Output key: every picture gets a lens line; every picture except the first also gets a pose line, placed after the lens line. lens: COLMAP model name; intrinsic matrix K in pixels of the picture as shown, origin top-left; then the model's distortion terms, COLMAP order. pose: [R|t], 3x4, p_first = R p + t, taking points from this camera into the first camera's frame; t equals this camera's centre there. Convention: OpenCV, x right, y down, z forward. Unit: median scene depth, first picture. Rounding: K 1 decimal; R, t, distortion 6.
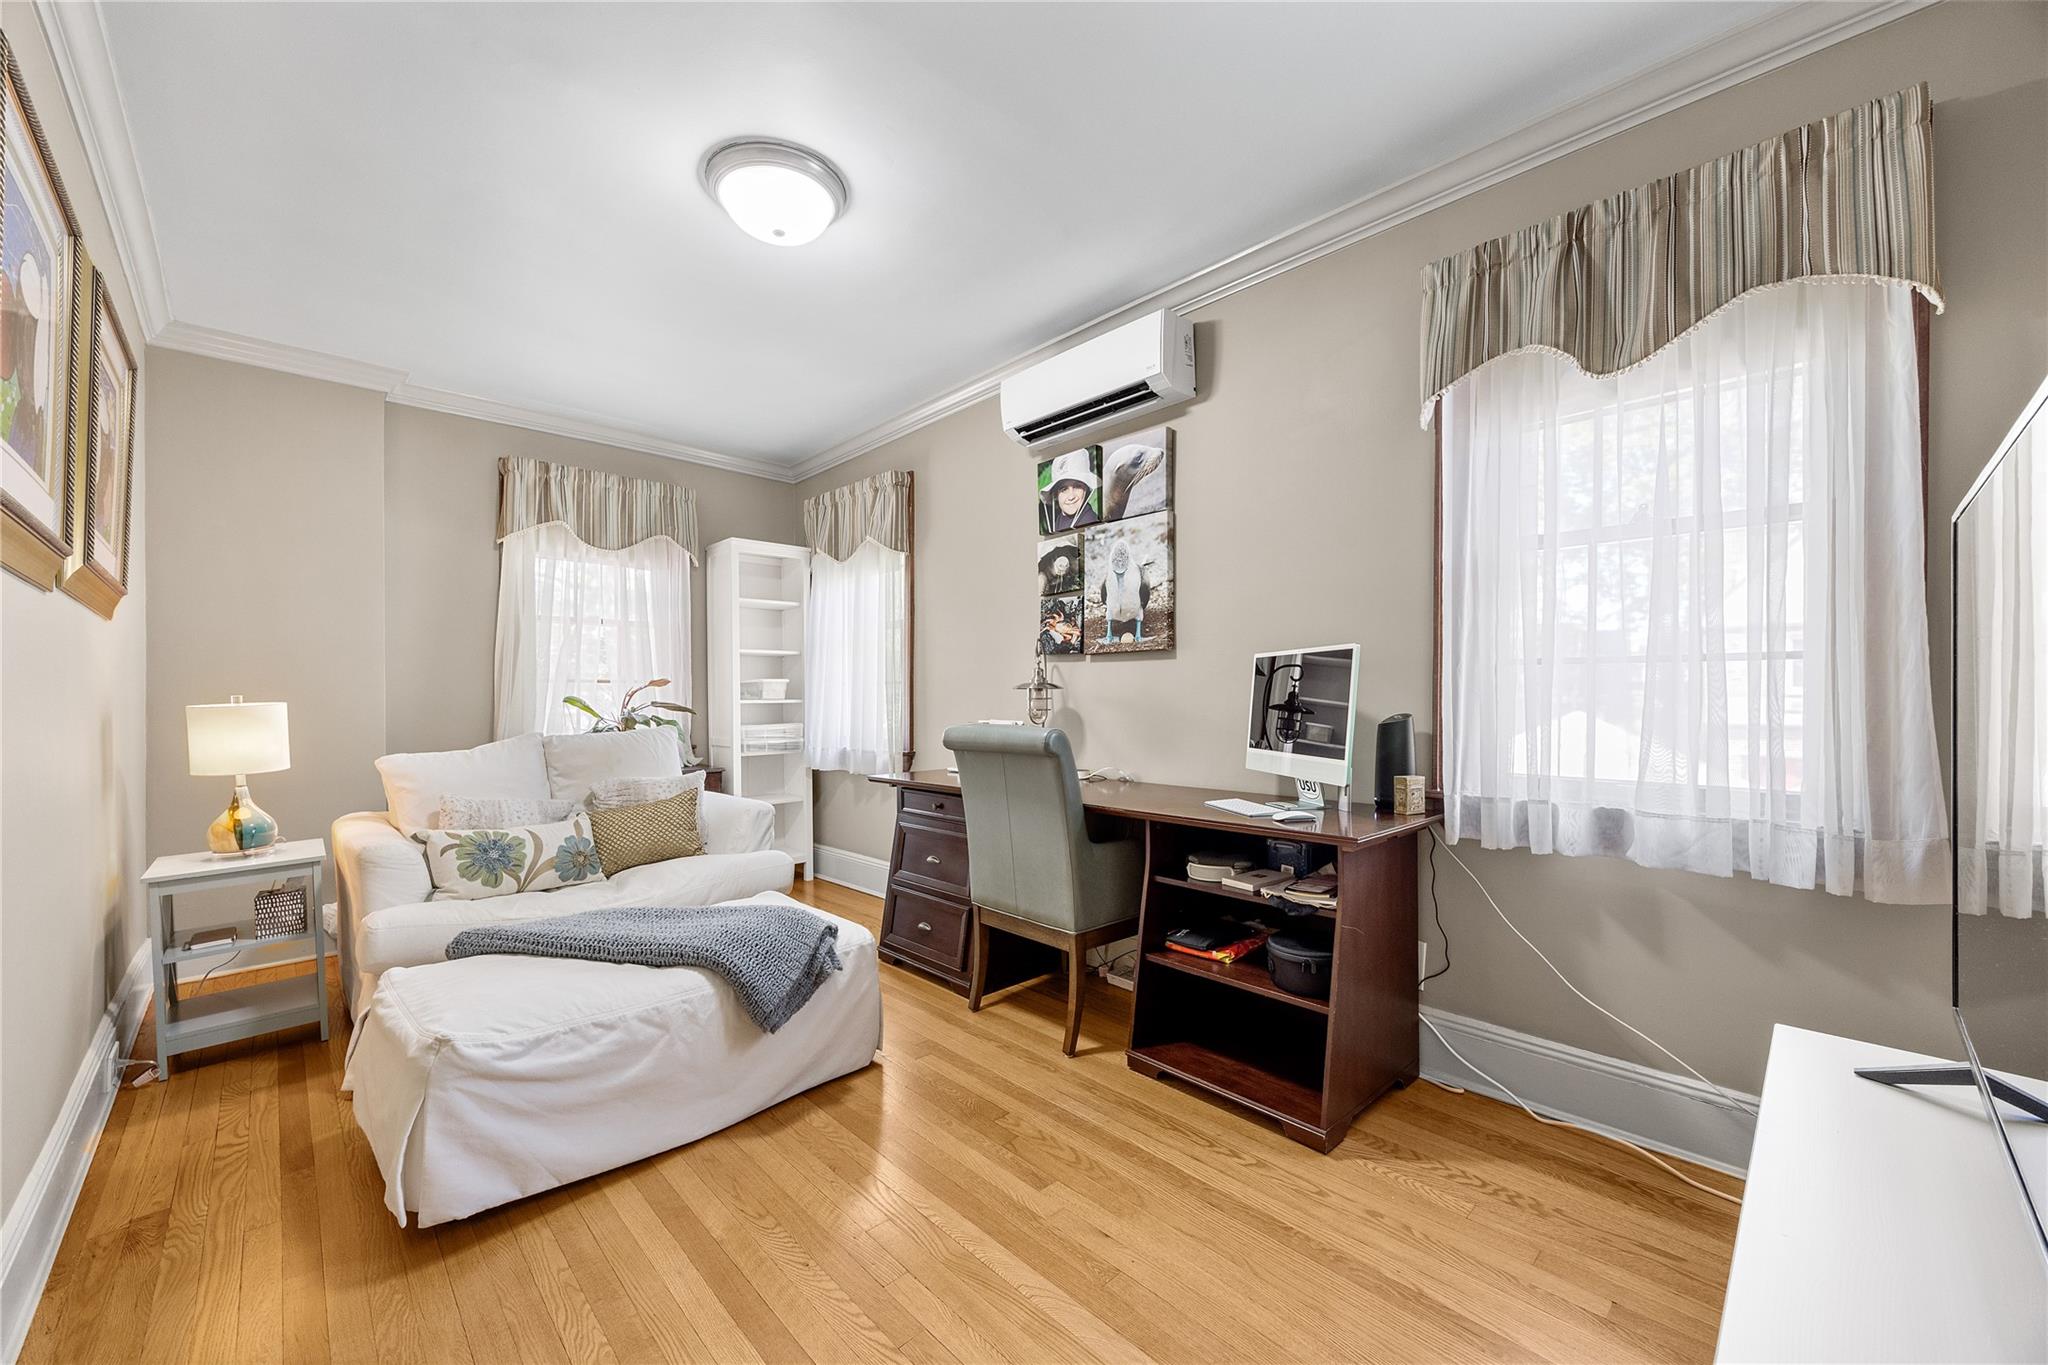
lens RADIAL K [[793.9, 0, 1014.5], [0, 793.9, 699.4], [0, 0, 1]] dist [0.010865, 0.000130]
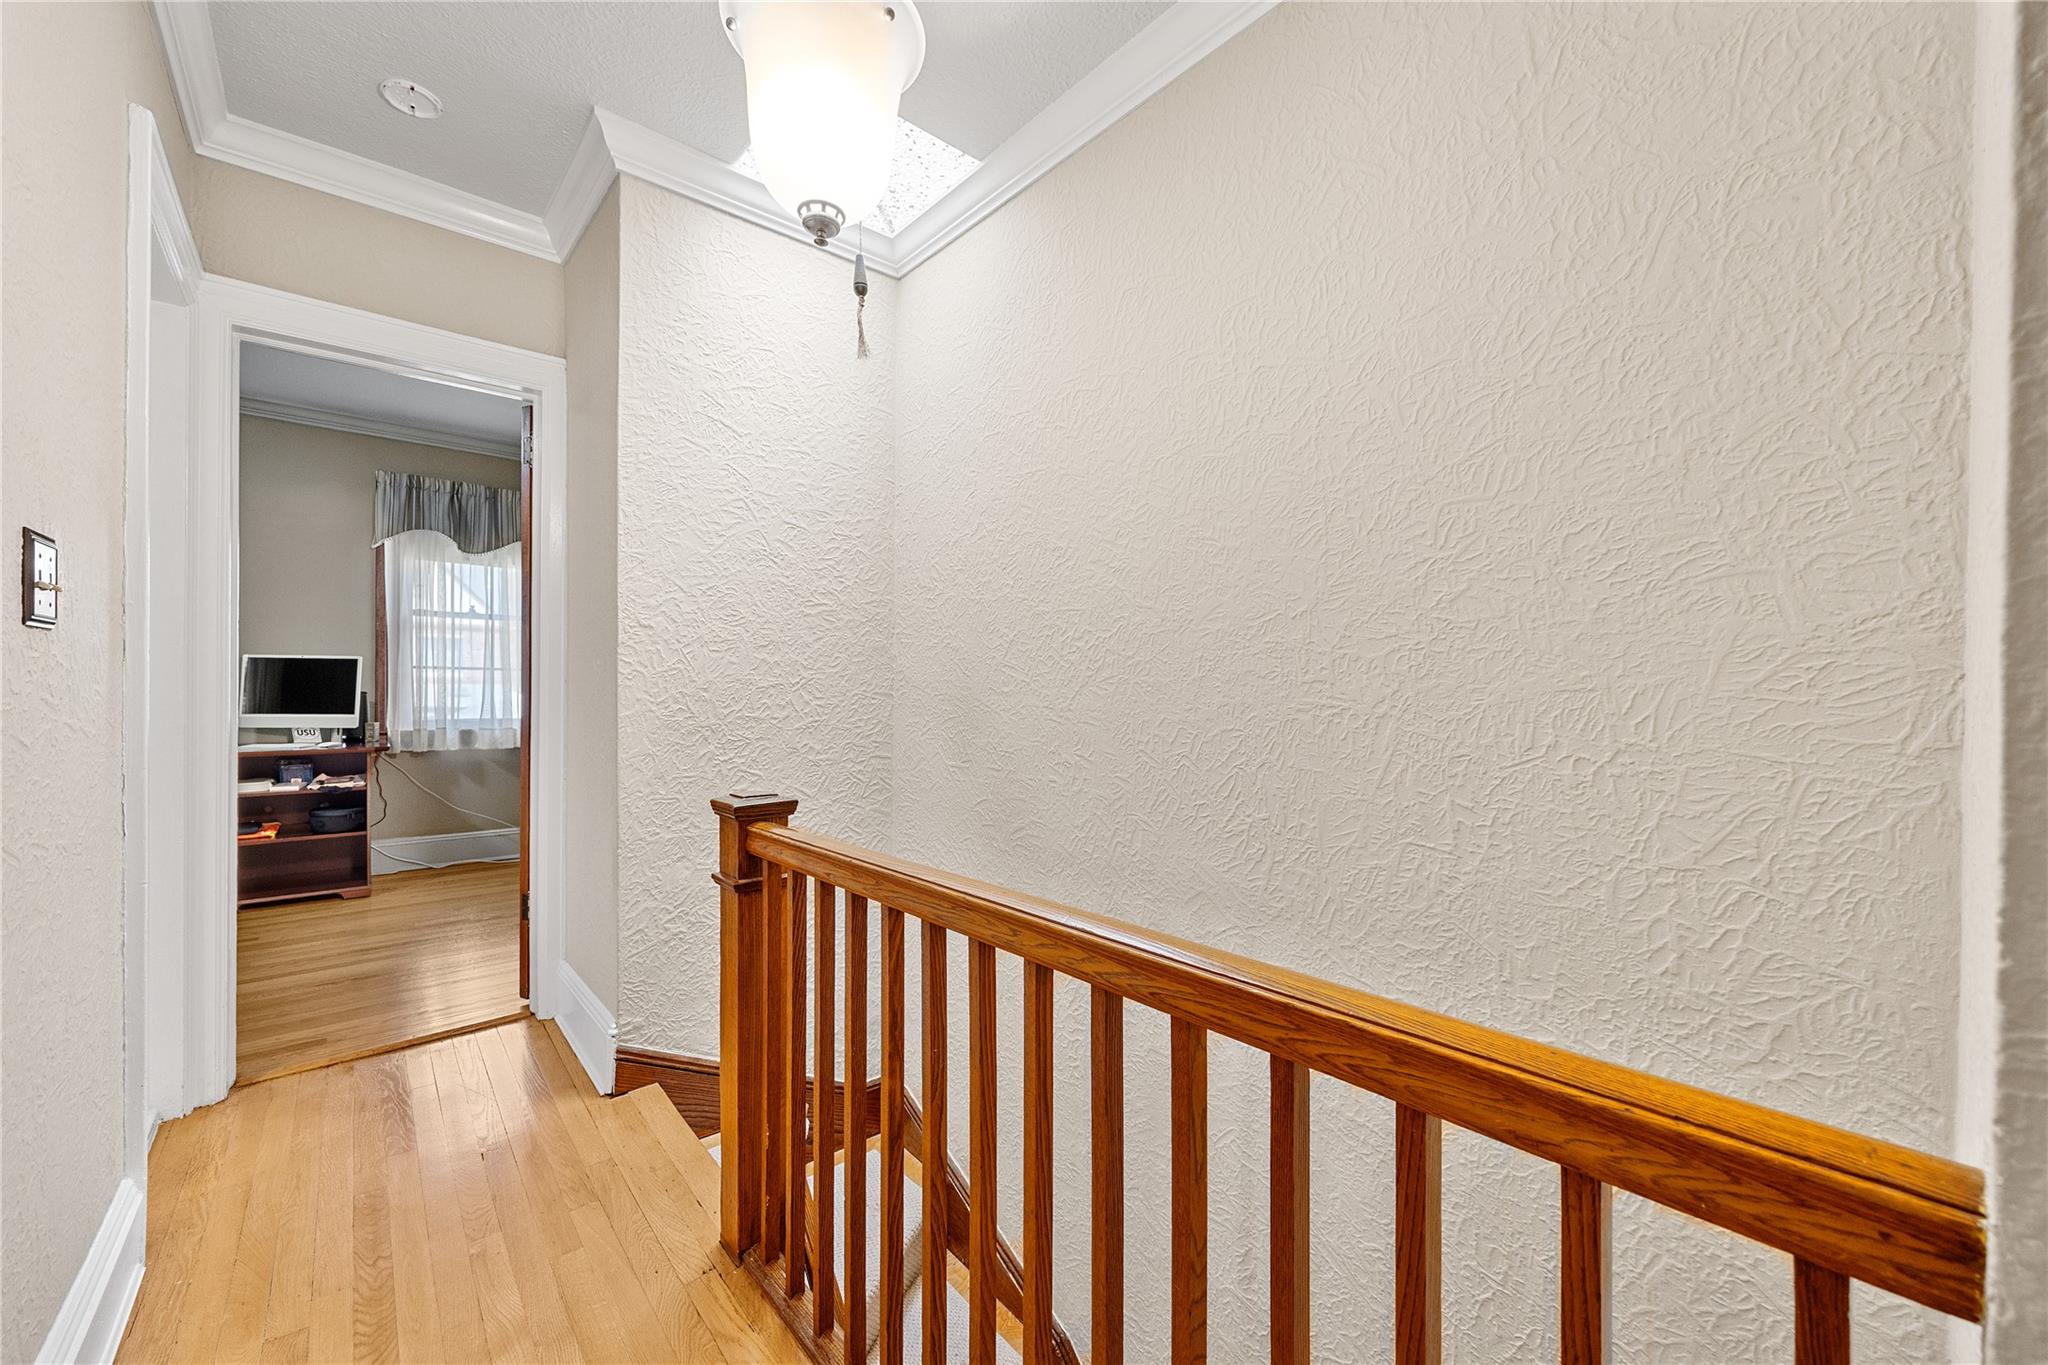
lens RADIAL K [[793.9, 0, 1014.6], [0, 793.9, 687.8], [0, 0, 1]] dist [0.010865, 0.000130]
pose [[0.048495, -0.001414, 0.998822, -1.602664], [-0.016601, 0.999860, 0.002222, -0.027636], [-0.998685, -0.016689, 0.048465, -0.792929]]
